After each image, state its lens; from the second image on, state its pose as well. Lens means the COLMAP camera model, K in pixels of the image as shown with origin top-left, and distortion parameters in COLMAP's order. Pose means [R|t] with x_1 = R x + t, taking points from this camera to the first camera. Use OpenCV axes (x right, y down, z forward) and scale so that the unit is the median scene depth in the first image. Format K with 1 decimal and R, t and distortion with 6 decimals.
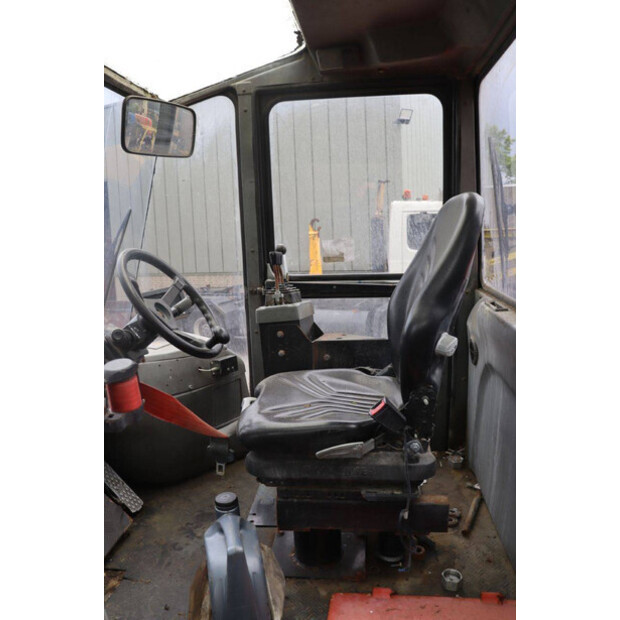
lens RADIAL K [[505.6, 0, 309.2], [0, 505.6, 309.8], [0, 0, 1]] dist [-0.147883, 0.106643]
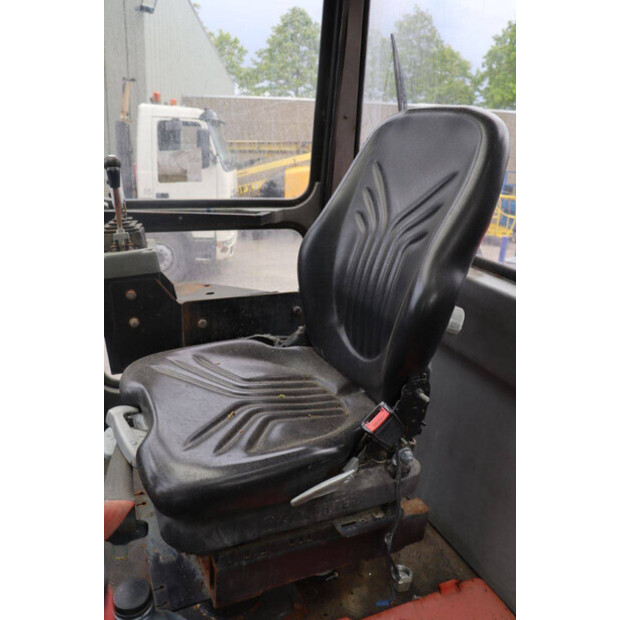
lens RADIAL K [[505.6, 0, 311.8], [0, 505.6, 313.1], [0, 0, 1]] dist [-0.147883, 0.106643]
pose [[0.866673, -0.087791, 0.491091, -0.174729], [-0.002304, 0.983679, 0.179916, -0.046613], [-0.498871, -0.157060, 0.852326, 0.321912]]
